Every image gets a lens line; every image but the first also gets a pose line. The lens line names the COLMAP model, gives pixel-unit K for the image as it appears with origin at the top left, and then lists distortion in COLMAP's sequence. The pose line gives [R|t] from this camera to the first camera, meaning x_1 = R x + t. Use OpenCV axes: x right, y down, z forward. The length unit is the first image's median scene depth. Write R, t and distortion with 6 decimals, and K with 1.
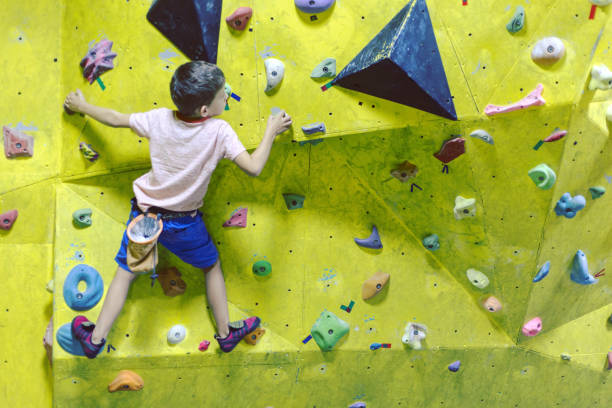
lens RADIAL K [[883.2, 0, 305.9], [0, 883.2, 203.0], [0, 0, 1]] dist [-0.016134, 0.000000]
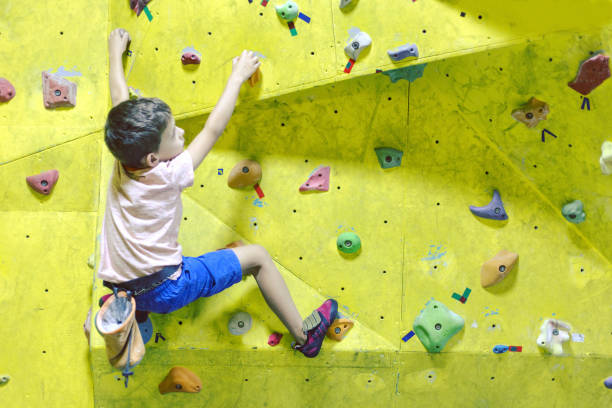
lens RADIAL K [[883.2, 0, 305.8], [0, 883.2, 205.1], [0, 0, 1]] dist [-0.016134, 0.000000]
pose [[0.976047, -0.010362, -0.217312, 0.085166], [-0.002876, 0.998163, -0.060515, 0.088548], [0.217540, 0.059690, 0.974224, 0.222744]]
